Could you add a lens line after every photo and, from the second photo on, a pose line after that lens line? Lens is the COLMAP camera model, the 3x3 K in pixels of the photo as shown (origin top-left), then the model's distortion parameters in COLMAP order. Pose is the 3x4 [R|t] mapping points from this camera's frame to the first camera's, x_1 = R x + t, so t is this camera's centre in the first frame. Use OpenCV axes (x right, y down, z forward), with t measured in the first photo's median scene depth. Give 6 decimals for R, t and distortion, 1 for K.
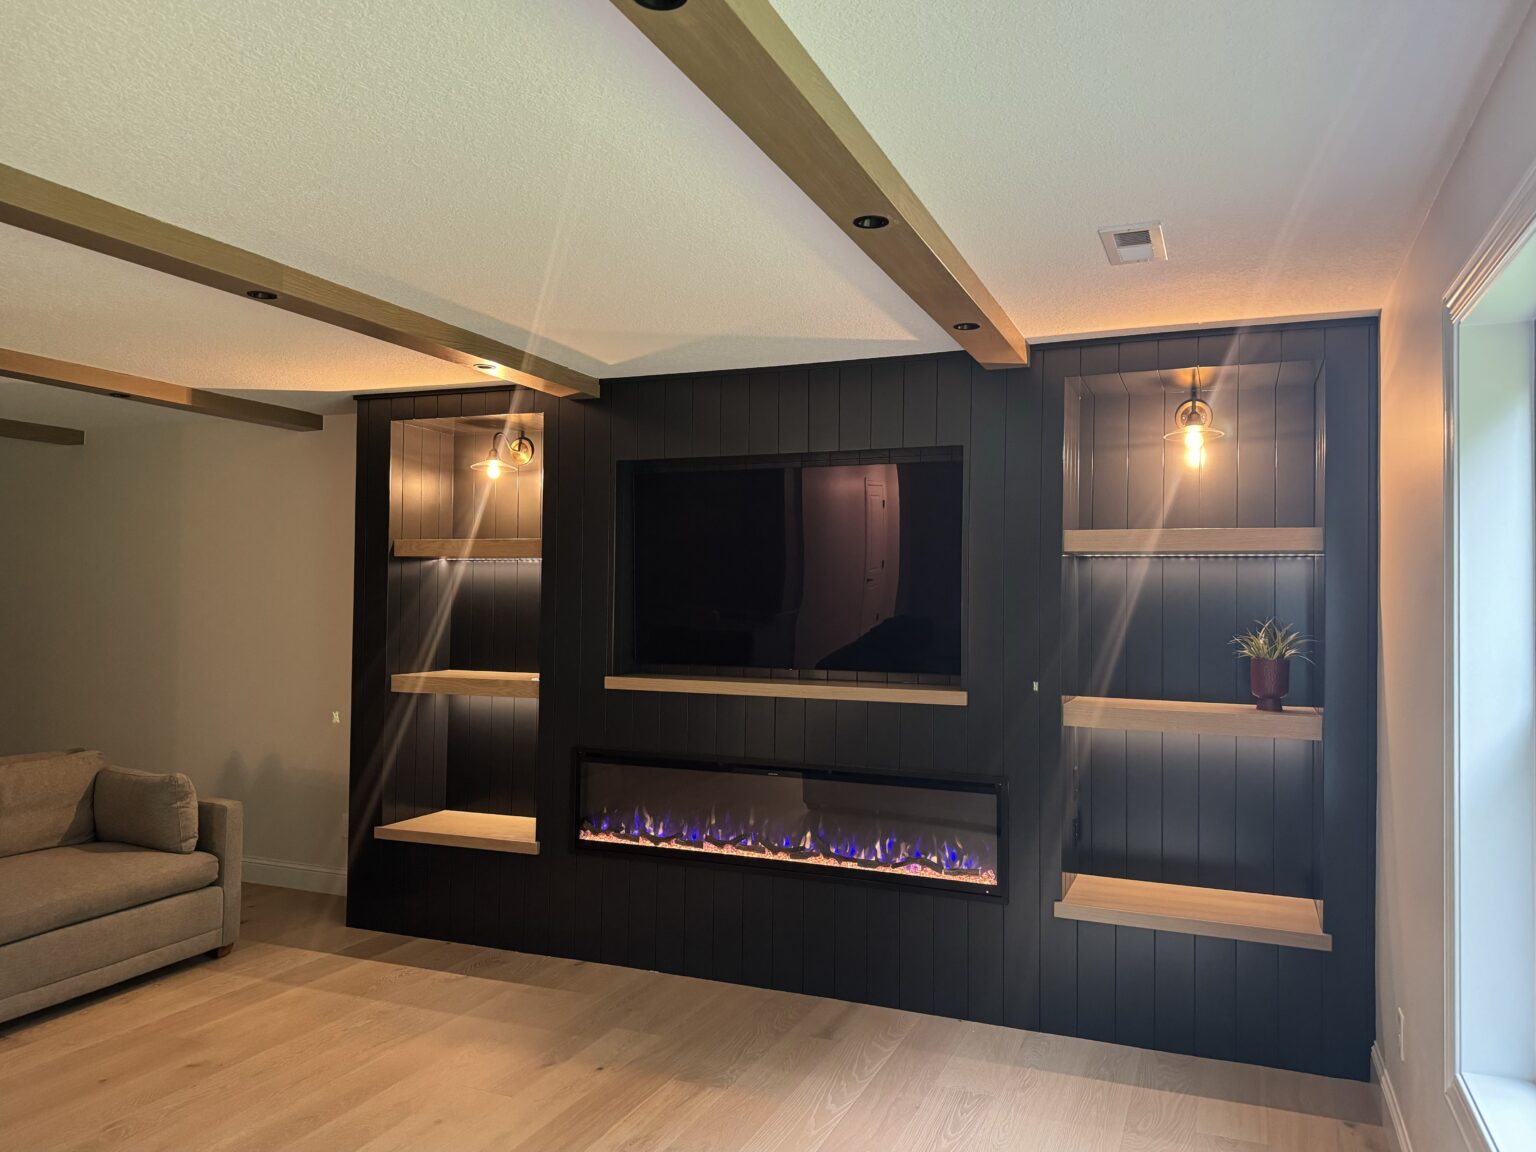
lens RADIAL K [[1116.0, 0, 784.0], [0, 1116.0, 576.8], [0, 0, 1]] dist [0.076498, -0.118882]
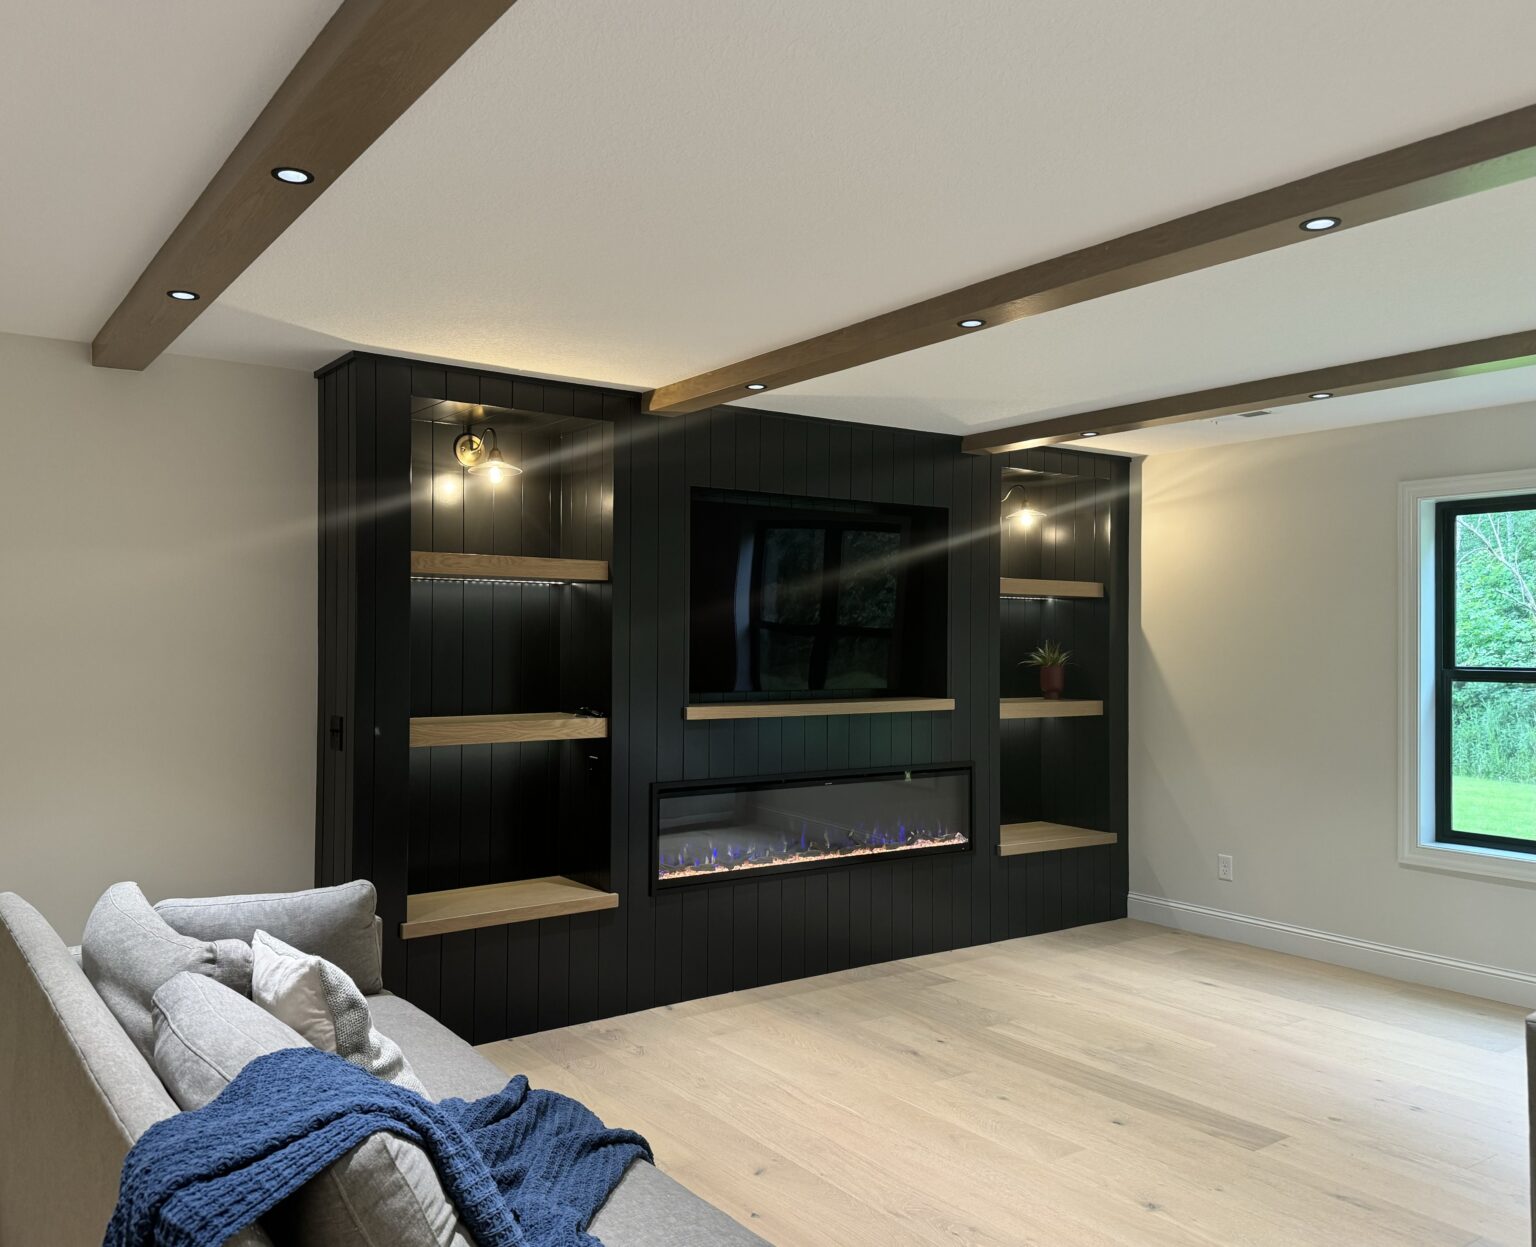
lens RADIAL K [[1130.7, 0, 768.0], [0, 1130.7, 623.5], [0, 0, 1]] dist [-0.004522, 0.000403]
pose [[0.583073, -0.000975, 0.812419, -0.978768], [-0.020066, 0.999677, 0.015601, -0.000222], [-0.812172, -0.025399, 0.582865, 0.400889]]
